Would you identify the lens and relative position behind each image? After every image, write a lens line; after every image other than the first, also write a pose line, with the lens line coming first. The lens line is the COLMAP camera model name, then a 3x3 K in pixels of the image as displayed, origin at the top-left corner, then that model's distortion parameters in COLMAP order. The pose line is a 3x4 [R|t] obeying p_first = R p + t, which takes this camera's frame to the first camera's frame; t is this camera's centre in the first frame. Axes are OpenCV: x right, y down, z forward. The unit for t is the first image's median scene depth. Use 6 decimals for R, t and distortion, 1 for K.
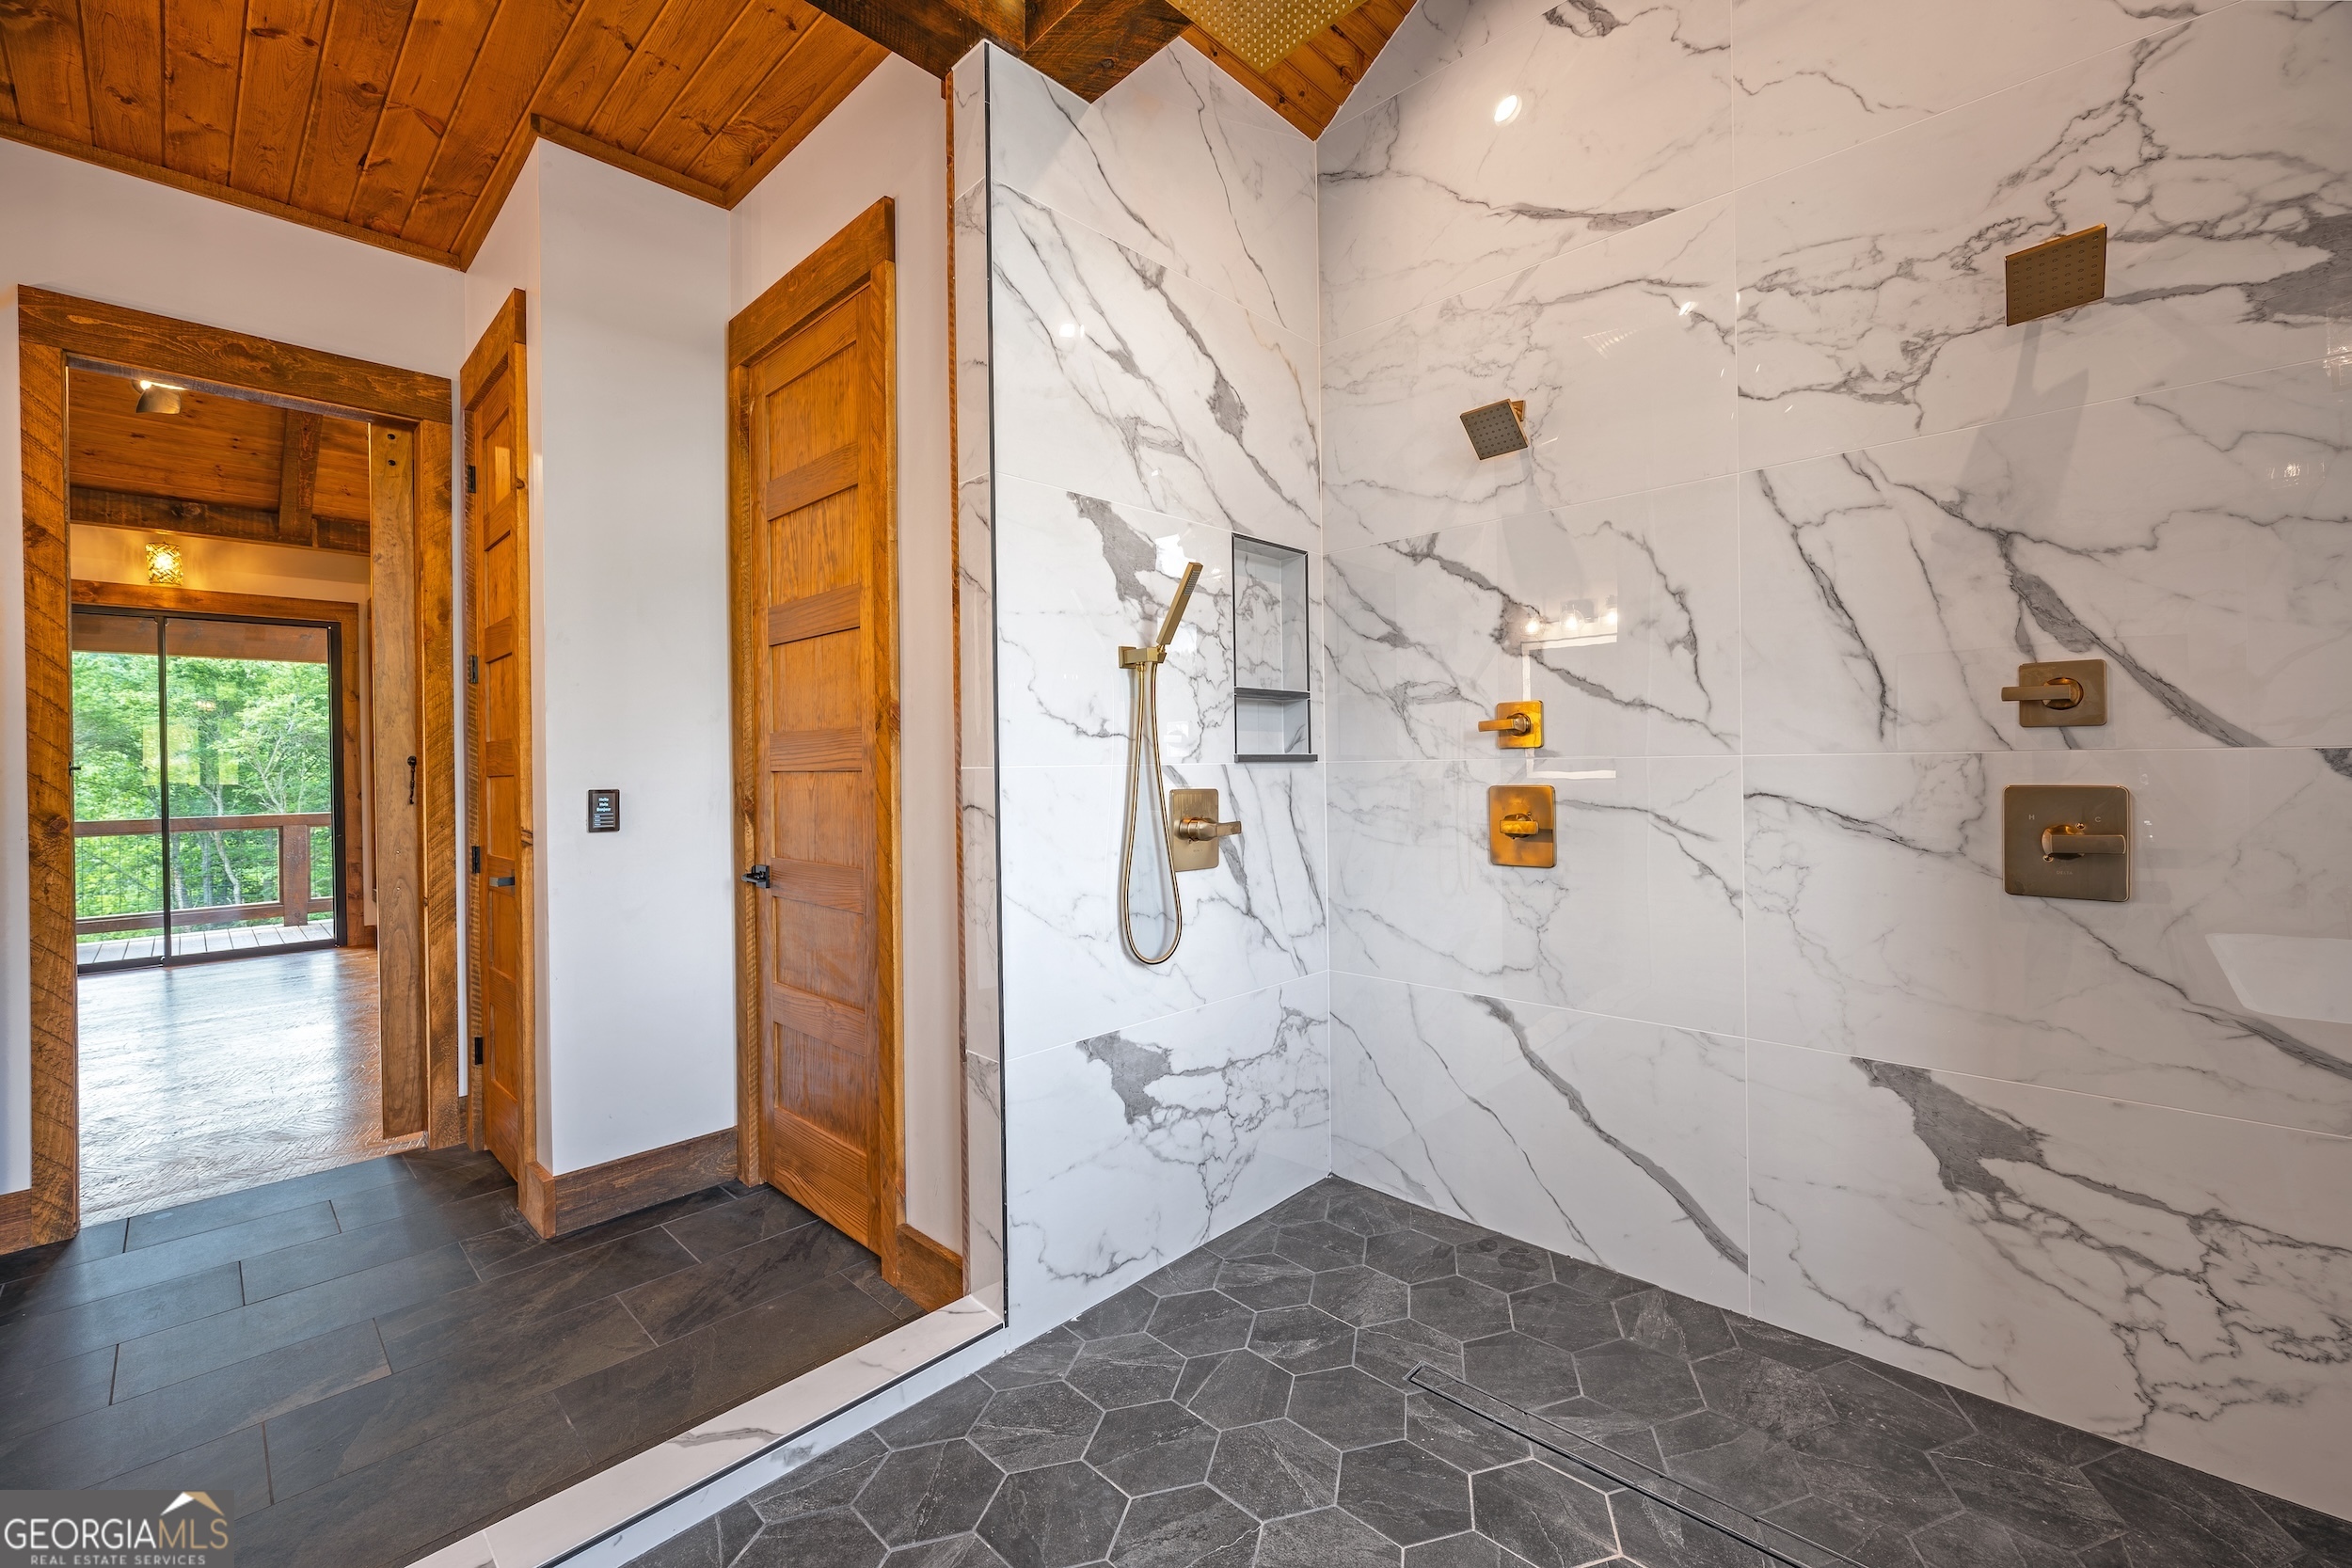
lens RADIAL K [[916.1, 0, 1181.4], [0, 916.1, 768.6], [0, 0, 1]] dist [-0.000674, -0.000381]
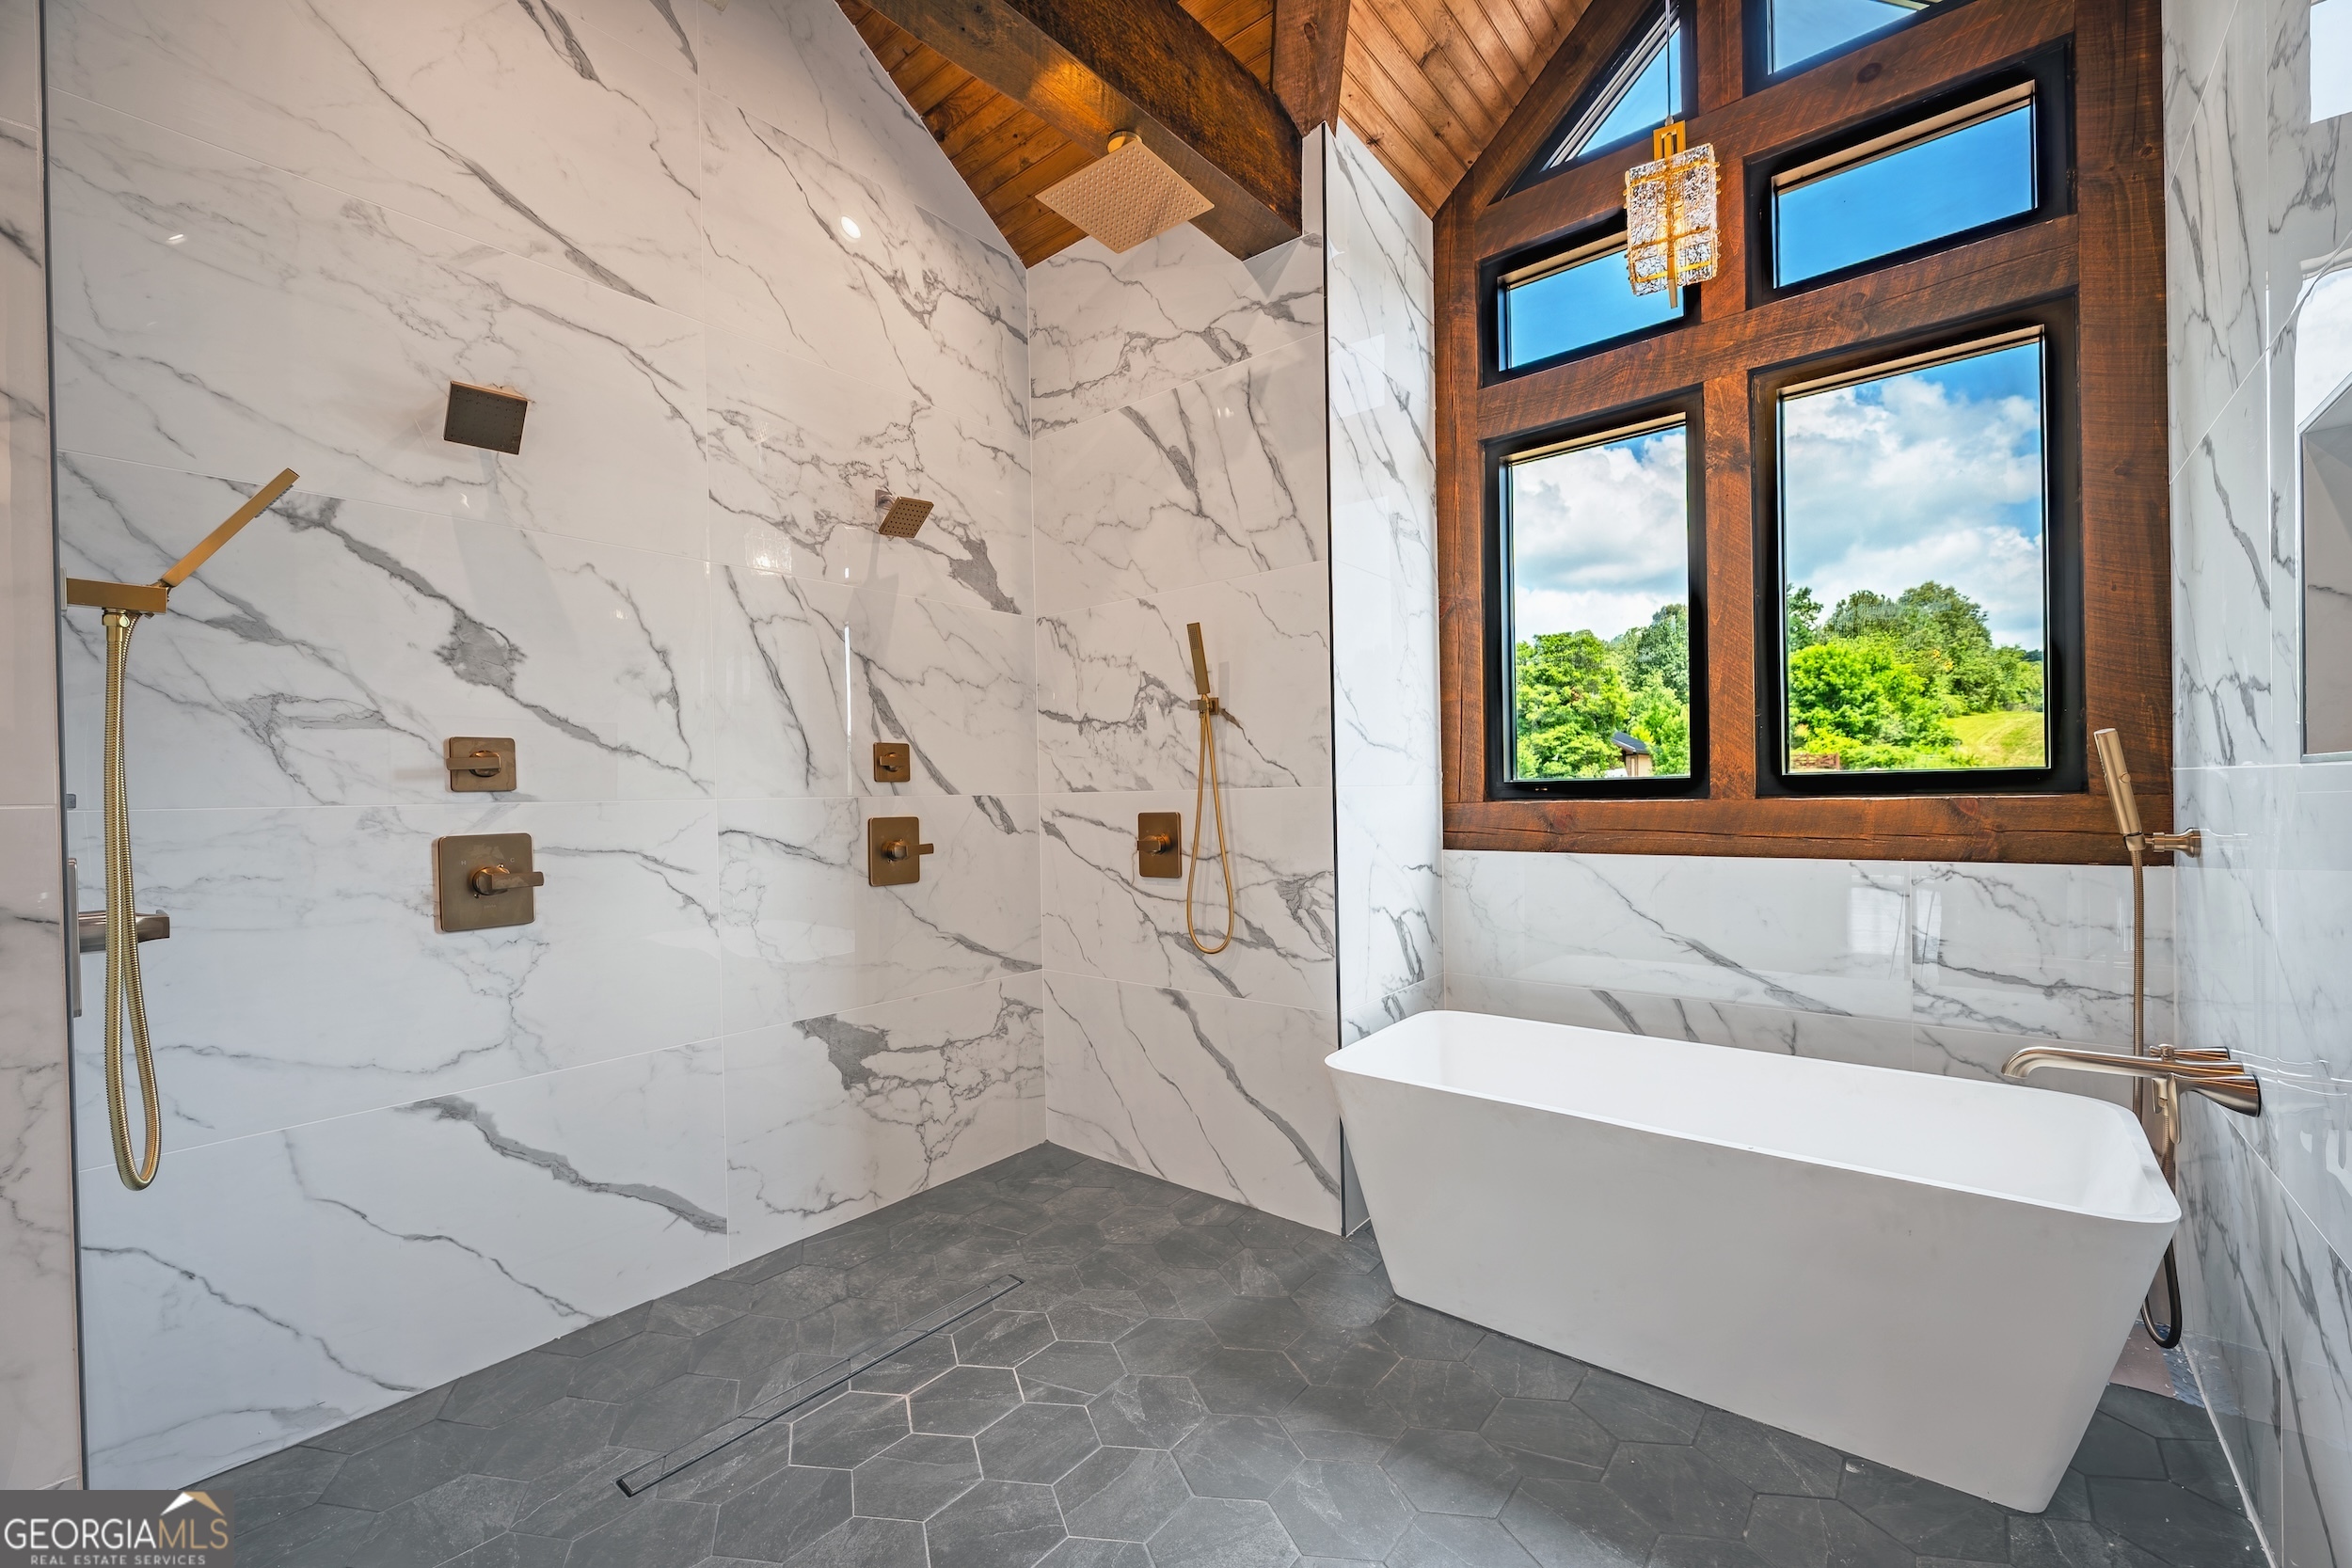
lens RADIAL K [[943.7, 0, 1181.4], [0, 943.7, 799.9], [0, 0, 1]] dist [0.001224, -0.000324]
pose [[-0.042863, 0.005878, 0.999064, -0.638464], [0.023263, 0.999717, -0.004884, 0.006344], [-0.998810, 0.023032, -0.042988, 0.447339]]
